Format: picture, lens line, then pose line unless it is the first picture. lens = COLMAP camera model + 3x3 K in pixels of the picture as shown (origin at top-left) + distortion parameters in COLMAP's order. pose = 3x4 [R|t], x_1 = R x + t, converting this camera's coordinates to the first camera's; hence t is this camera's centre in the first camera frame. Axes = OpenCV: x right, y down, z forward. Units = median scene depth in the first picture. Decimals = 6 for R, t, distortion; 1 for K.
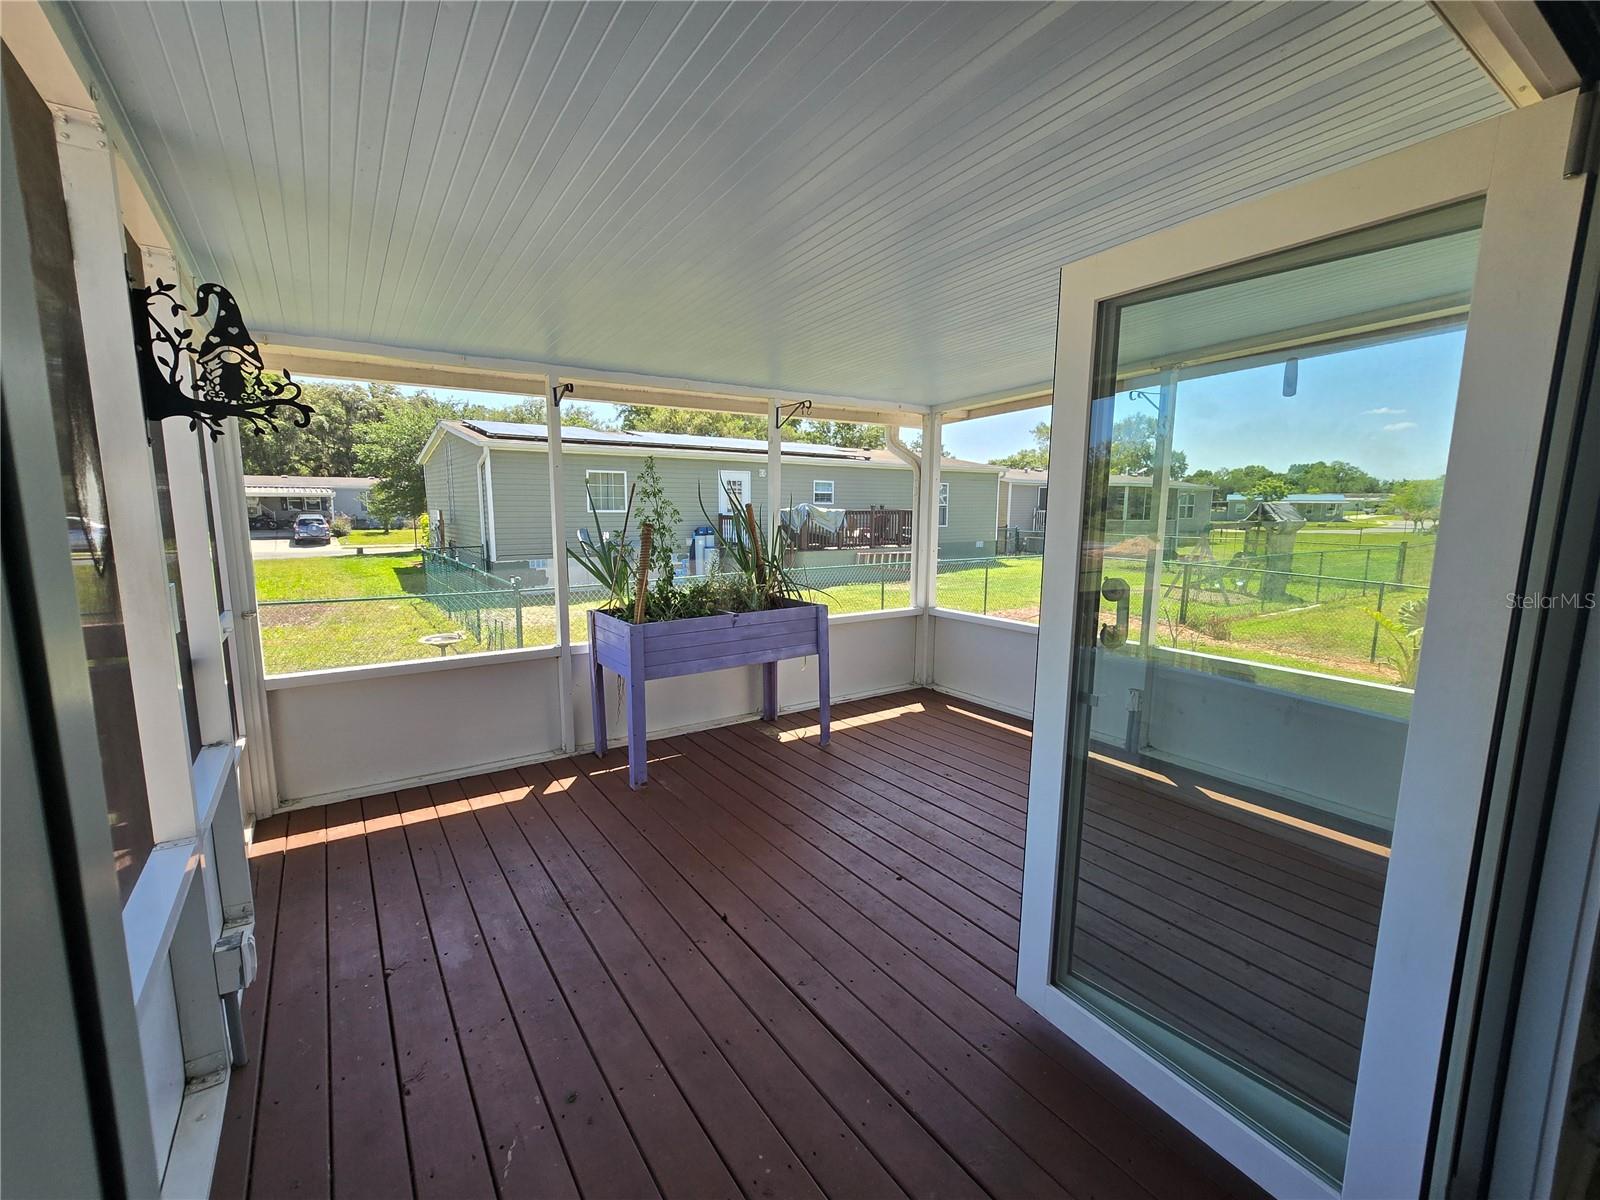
lens RADIAL K [[702.4, 0, 803.2], [0, 702.4, 610.8], [0, 0, 1]] dist [-0.010946, 0.005000]
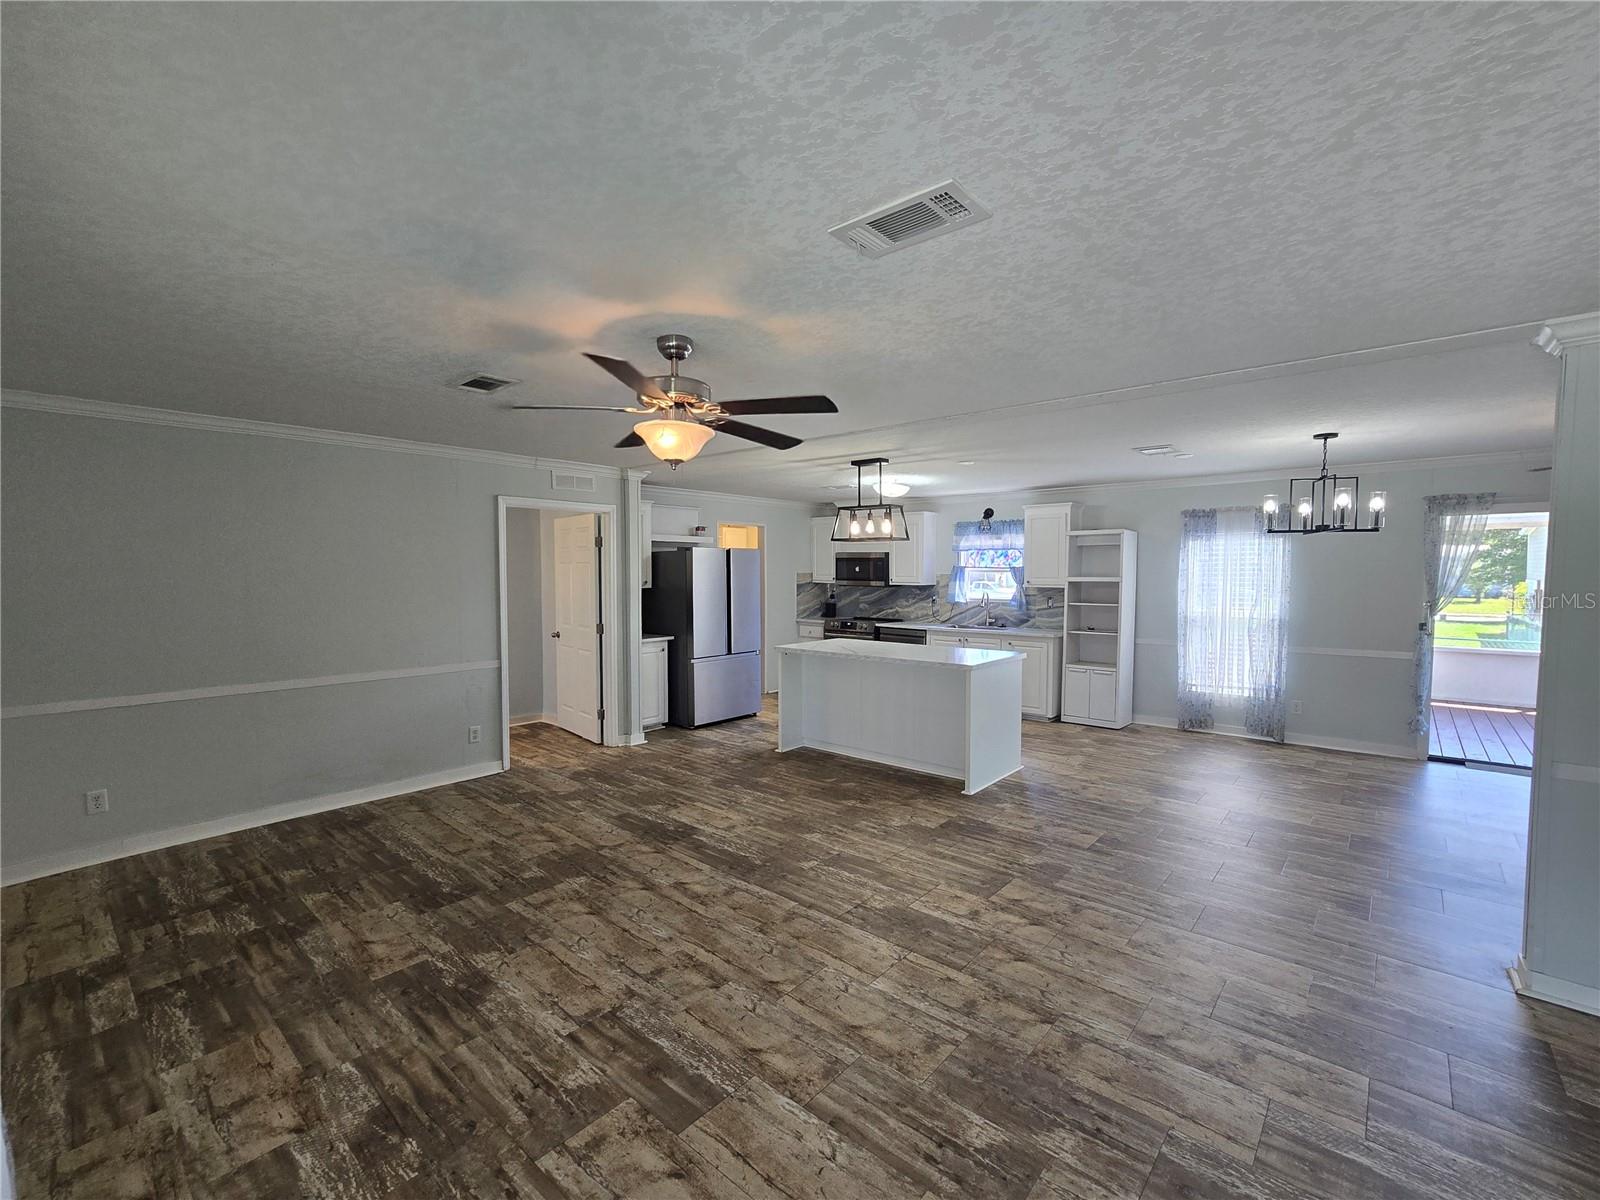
lens RADIAL K [[702.4, 0, 793.2], [0, 702.4, 598.2], [0, 0, 1]] dist [-0.010946, 0.005000]
pose [[0.247735, 0.035442, -0.968179, 0.707052], [-0.142997, 0.989723, -0.000359, 0.142125], [0.958217, 0.138536, 0.250257, -1.092634]]
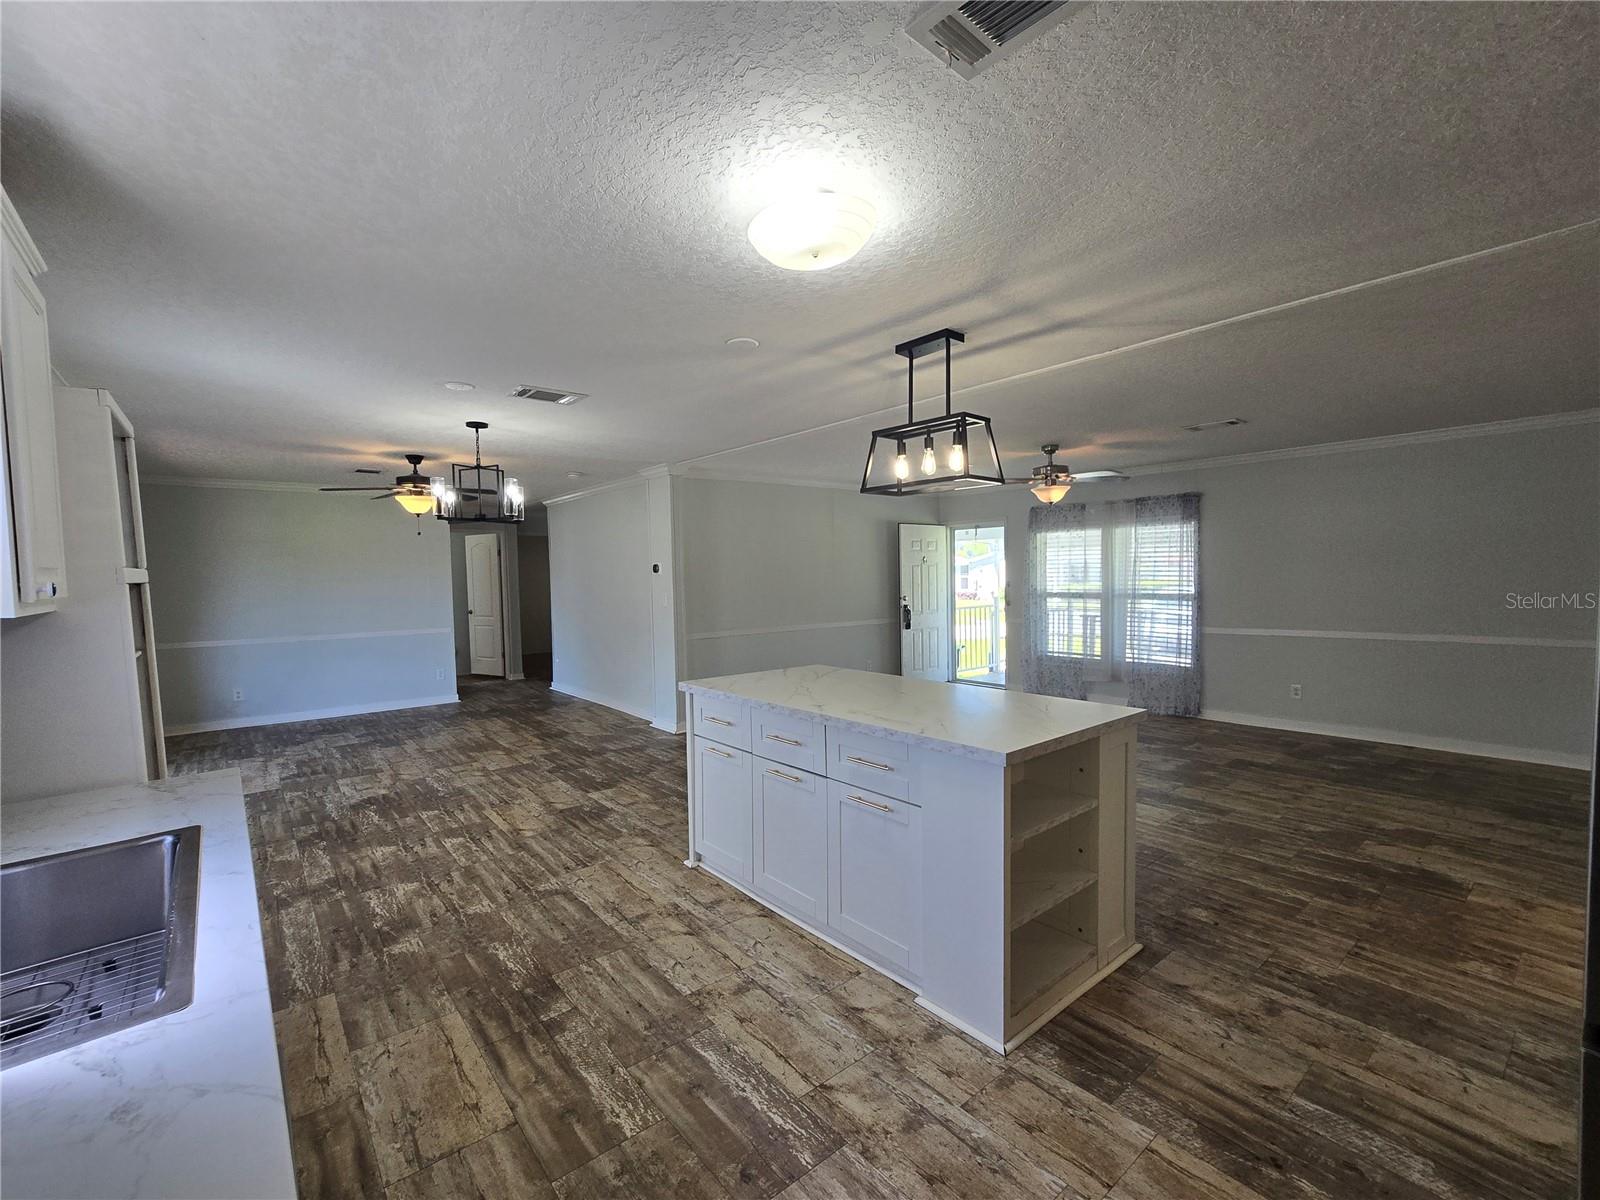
lens RADIAL K [[702.4, 0, 805.9], [0, 702.4, 607.0], [0, 0, 1]] dist [-0.010946, 0.005000]
pose [[-0.104316, -0.051090, 0.993231, -0.751178], [0.165532, 0.983858, 0.067993, 0.084566], [-0.980672, 0.171504, -0.094175, -0.595038]]
